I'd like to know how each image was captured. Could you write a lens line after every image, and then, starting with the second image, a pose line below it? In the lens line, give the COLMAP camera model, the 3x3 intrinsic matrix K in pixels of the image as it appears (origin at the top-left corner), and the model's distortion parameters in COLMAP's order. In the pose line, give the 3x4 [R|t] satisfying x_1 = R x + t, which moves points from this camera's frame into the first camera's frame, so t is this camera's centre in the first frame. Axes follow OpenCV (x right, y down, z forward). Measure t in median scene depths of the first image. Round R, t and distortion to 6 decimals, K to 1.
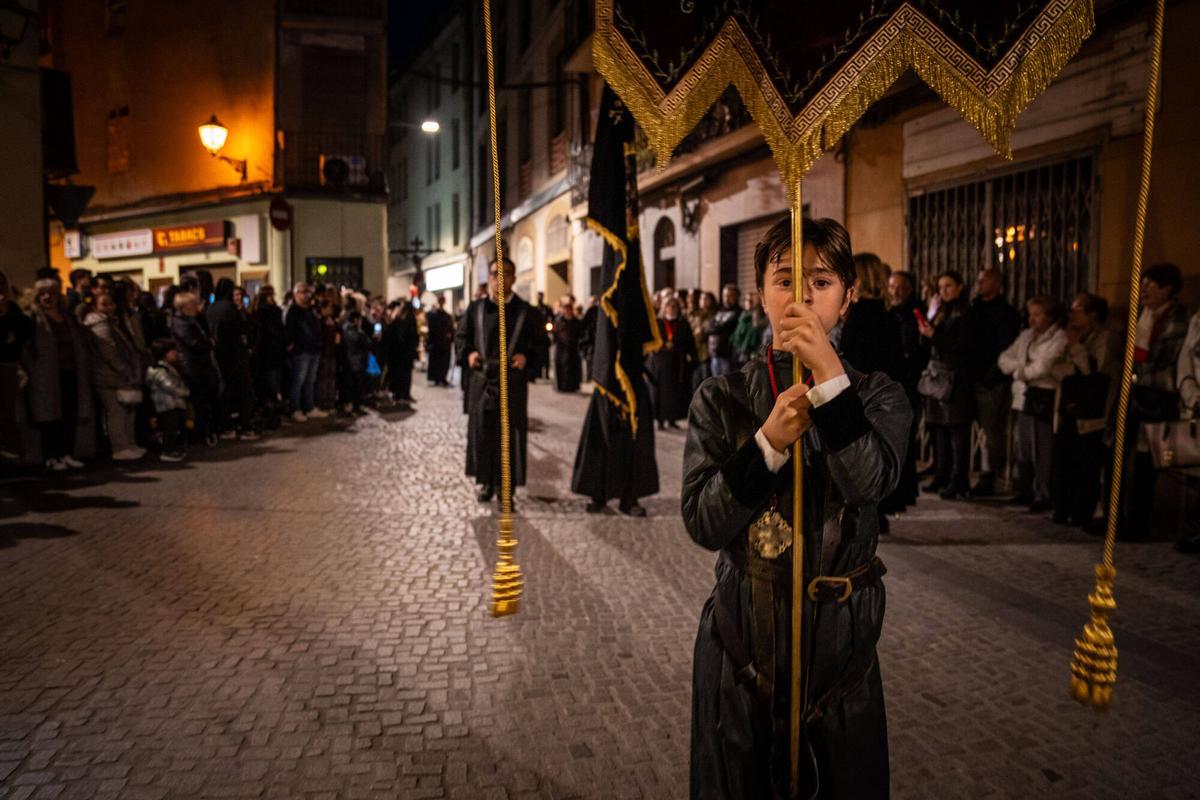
lens RADIAL K [[846.7, 0, 600.0], [0, 846.7, 400.0], [0, 0, 1]] dist [-0.124098, 0.083607]
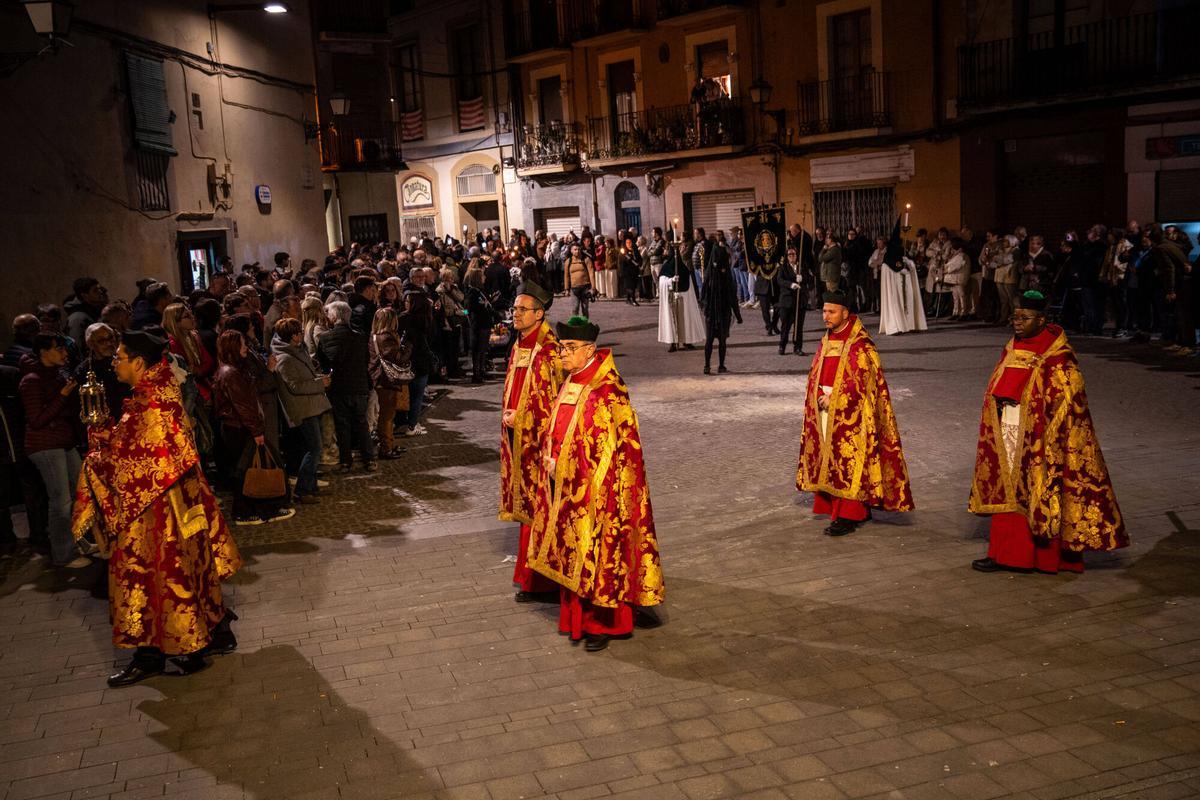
lens RADIAL K [[1157.4, 0, 600.0], [0, 1157.4, 400.0], [0, 0, 1]] dist [-0.098384, -0.001852]
pose [[0.925960, -0.115552, 0.359508, -0.685595], [0.091095, 0.992267, 0.084304, 0.000558], [-0.366470, -0.045313, 0.929326, -0.870756]]
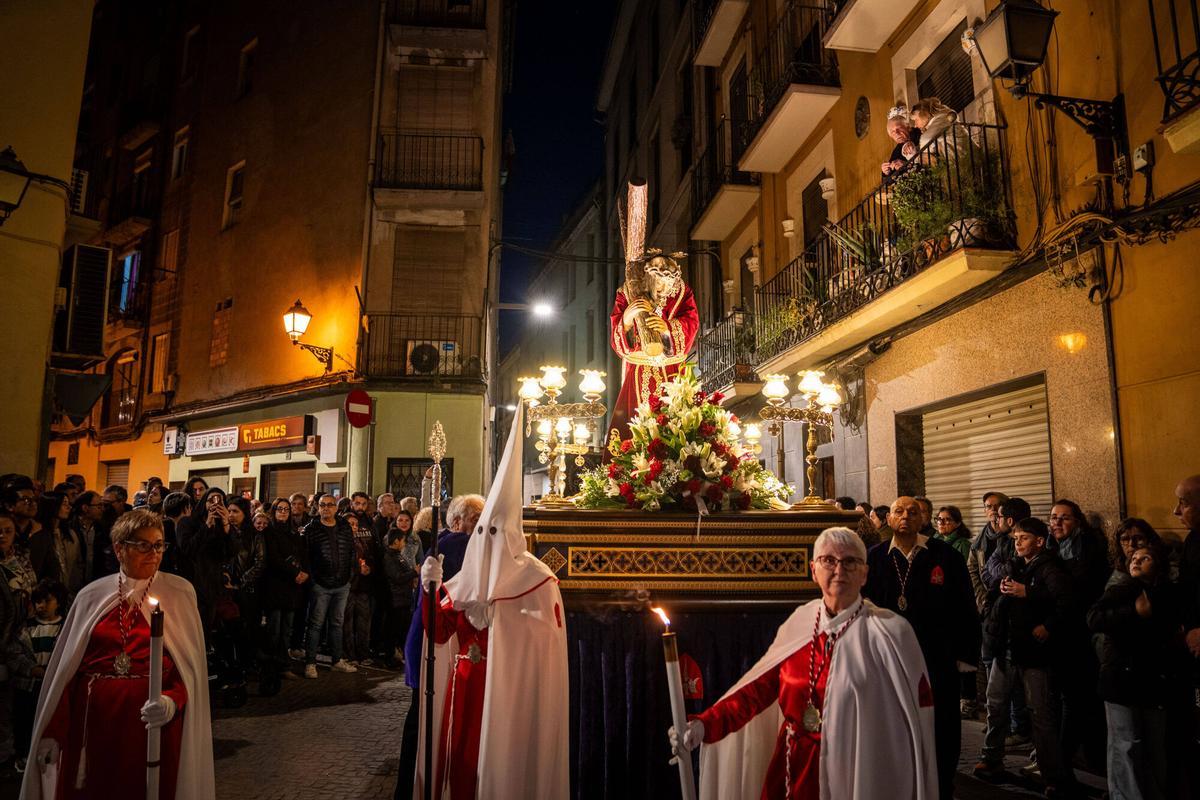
lens RADIAL K [[846.7, 0, 600.0], [0, 846.7, 400.0], [0, 0, 1]] dist [-0.124098, 0.083607]
pose [[0.983226, -0.019168, -0.181379, 0.019045], [-0.023404, 0.972982, -0.229693, -0.037506], [0.180881, 0.230085, 0.956213, 0.206564]]
